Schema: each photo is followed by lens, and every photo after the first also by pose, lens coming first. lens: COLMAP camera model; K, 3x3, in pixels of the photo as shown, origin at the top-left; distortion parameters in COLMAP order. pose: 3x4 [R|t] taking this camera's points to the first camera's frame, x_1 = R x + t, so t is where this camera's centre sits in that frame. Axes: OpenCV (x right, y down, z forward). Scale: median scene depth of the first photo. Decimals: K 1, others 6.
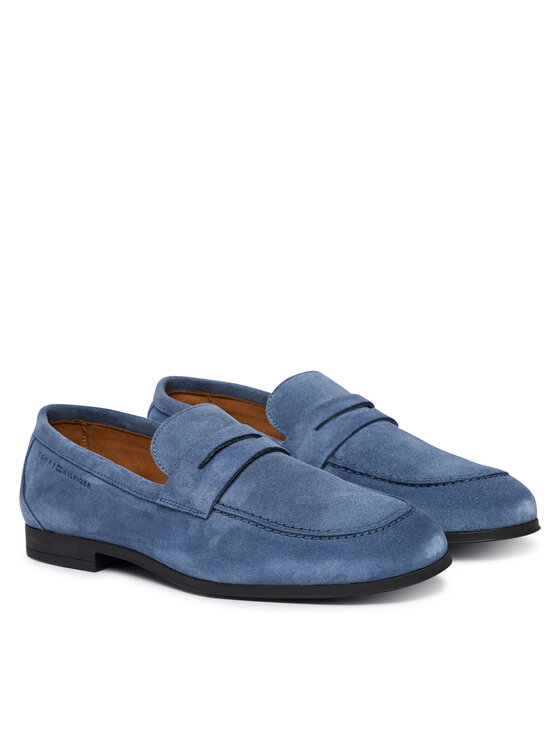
lens RADIAL K [[2185.9, 0, 279.9], [0, 2185.9, 373.1], [0, 0, 1]] dist [0.001818, 0.000000]
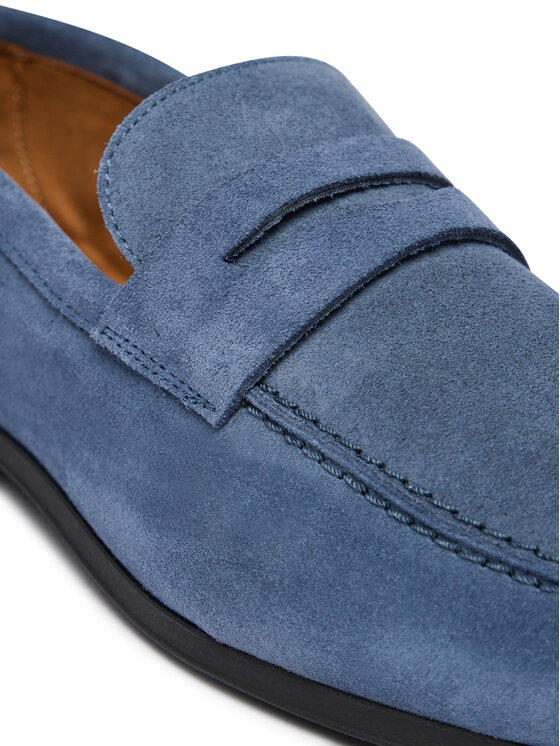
lens RADIAL K [[1527.9, 0, 278.5], [0, 1527.9, 372.6], [0, 0, 1]] dist [-0.055475, 0.000000]
pose [[0.975380, 0.181109, -0.125828, 0.001274], [-0.145781, 0.957645, 0.248322, 0.002973], [0.165472, -0.223865, 0.960470, 0.785766]]
